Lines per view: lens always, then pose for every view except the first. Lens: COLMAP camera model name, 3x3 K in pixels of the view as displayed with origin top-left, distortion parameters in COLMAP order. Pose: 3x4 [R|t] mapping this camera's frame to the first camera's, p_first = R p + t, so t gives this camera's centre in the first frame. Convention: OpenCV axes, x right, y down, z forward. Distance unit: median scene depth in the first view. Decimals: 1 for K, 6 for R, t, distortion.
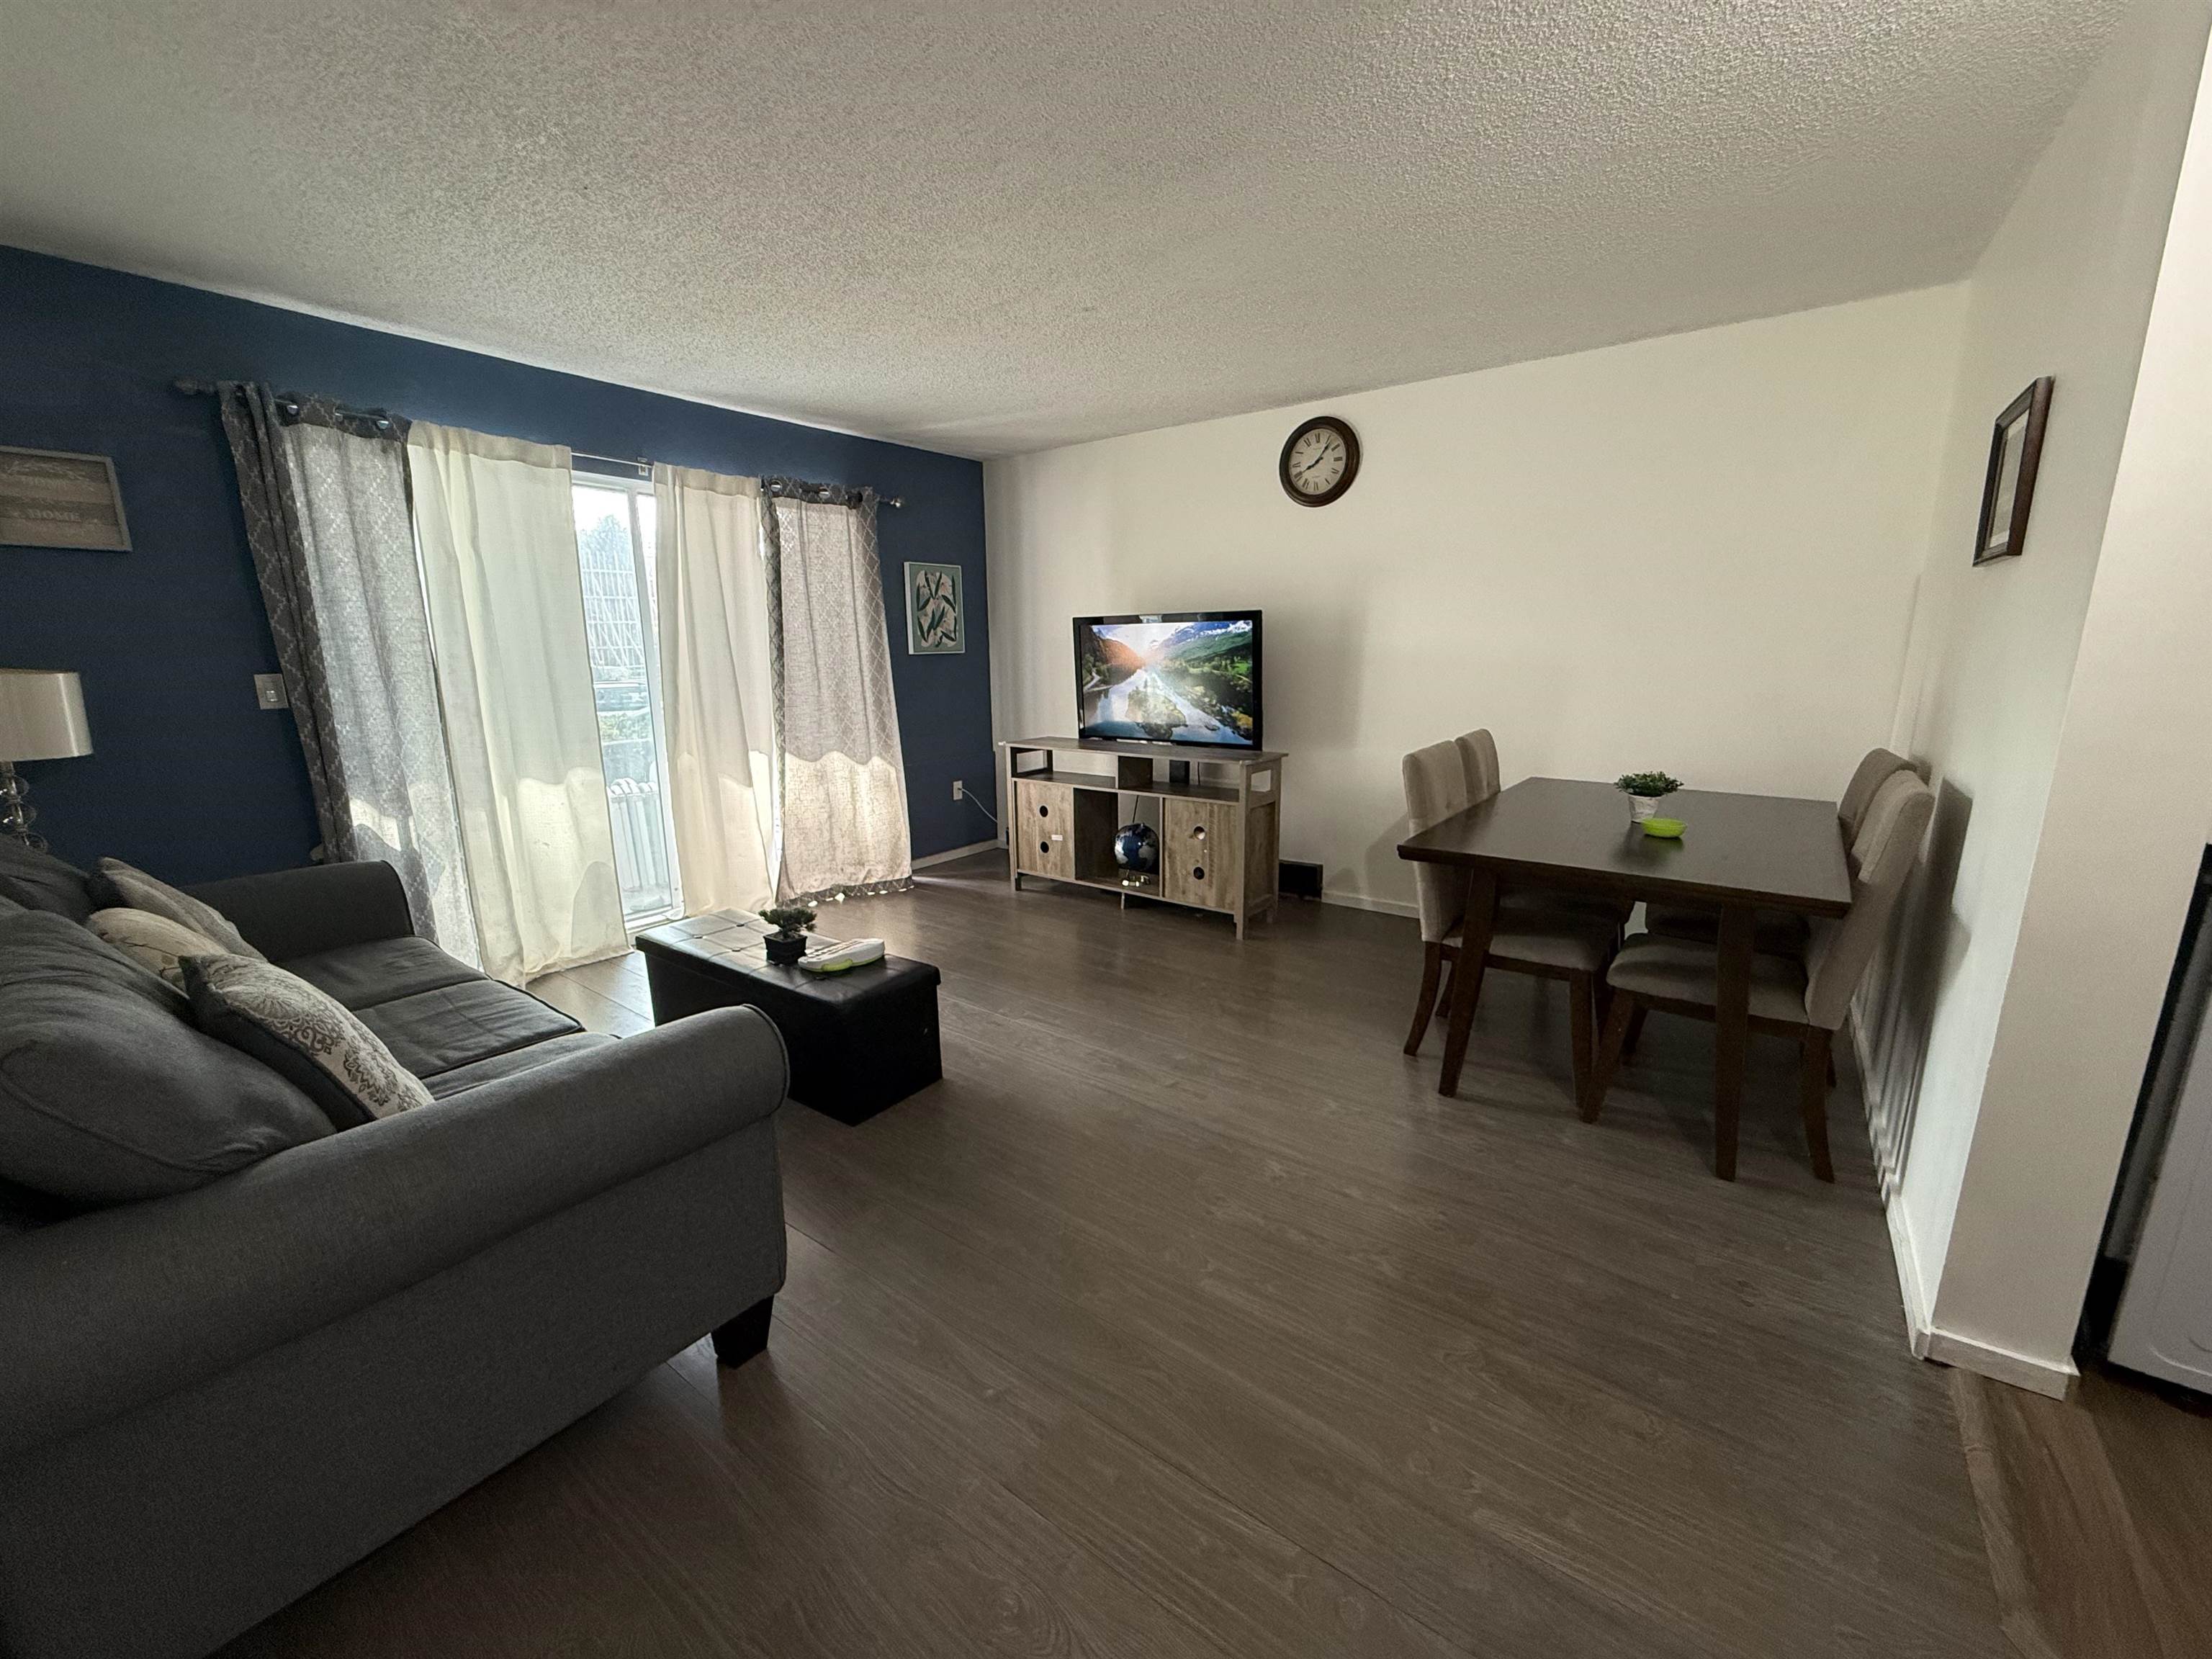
lens RADIAL K [[890.0, 0, 1106.0], [0, 890.0, 829.5], [0, 0, 1]] dist [-0.000319, 0.000462]
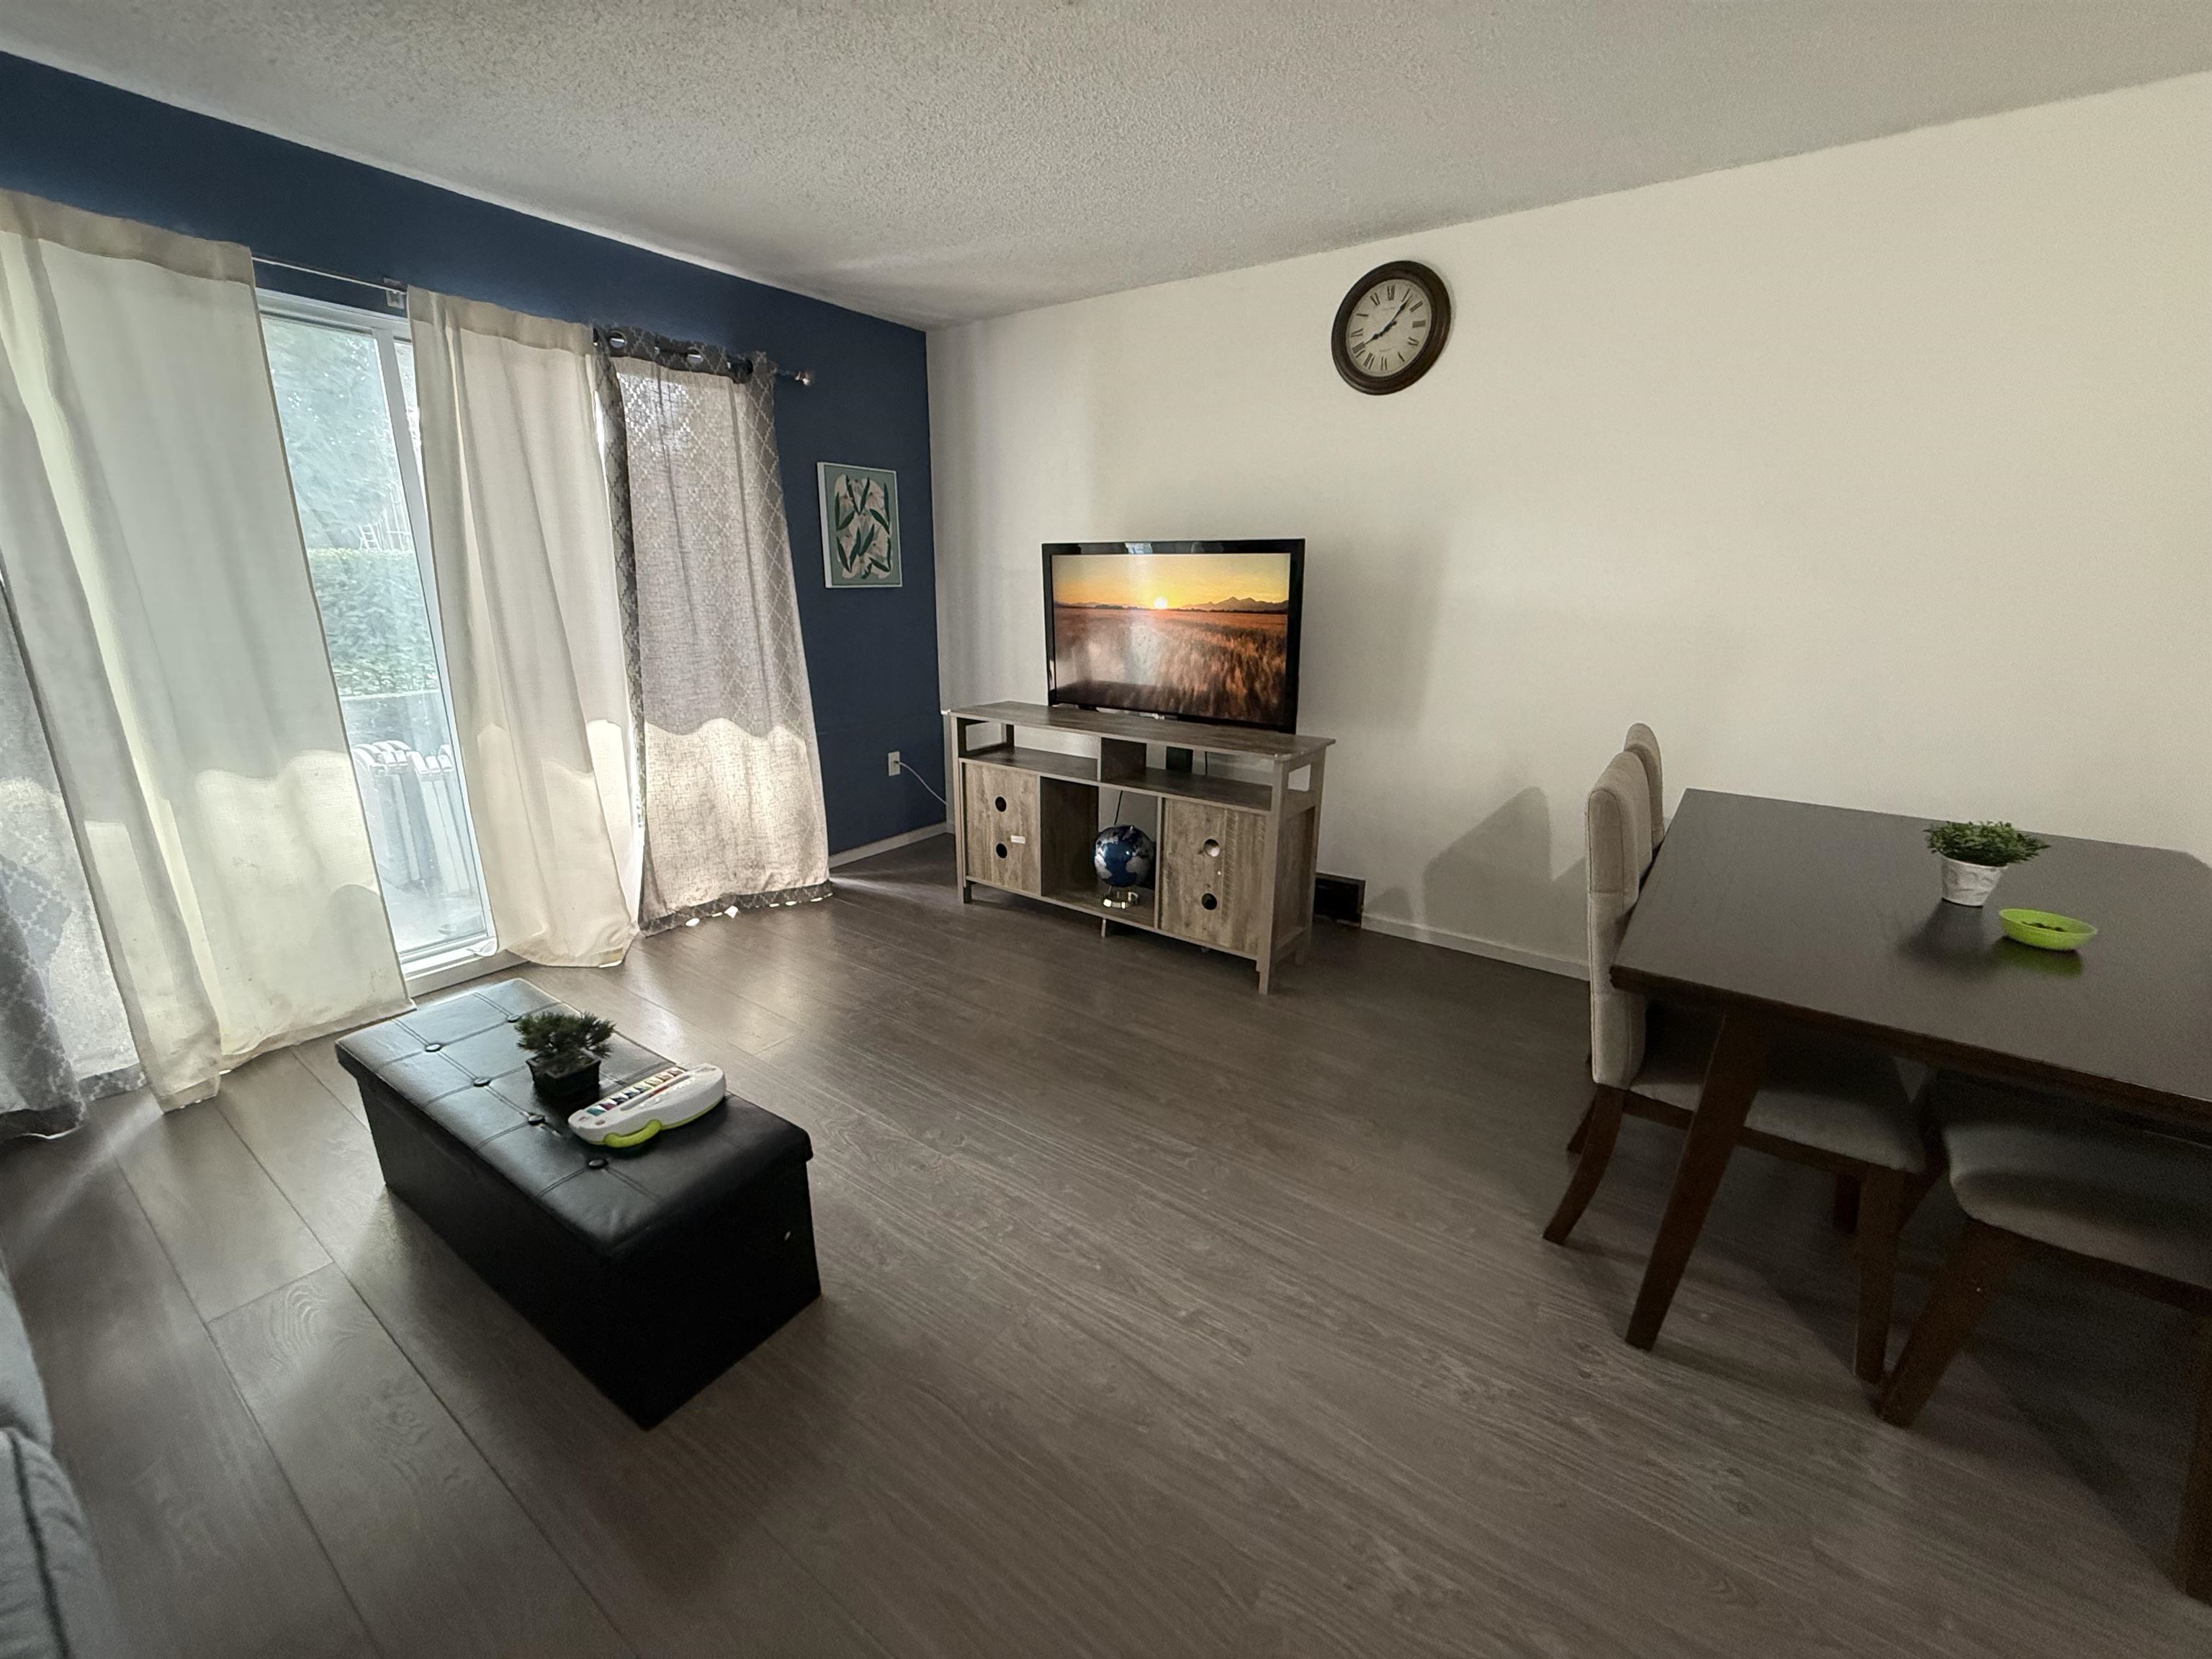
lens RADIAL K [[890.0, 0, 1106.0], [0, 890.0, 829.5], [0, 0, 1]] dist [-0.000319, 0.000462]
pose [[0.999274, 0.013535, 0.035613, -0.007526], [-0.016103, 0.997213, 0.072846, -0.057911], [-0.034528, -0.073367, 0.996707, 0.252747]]
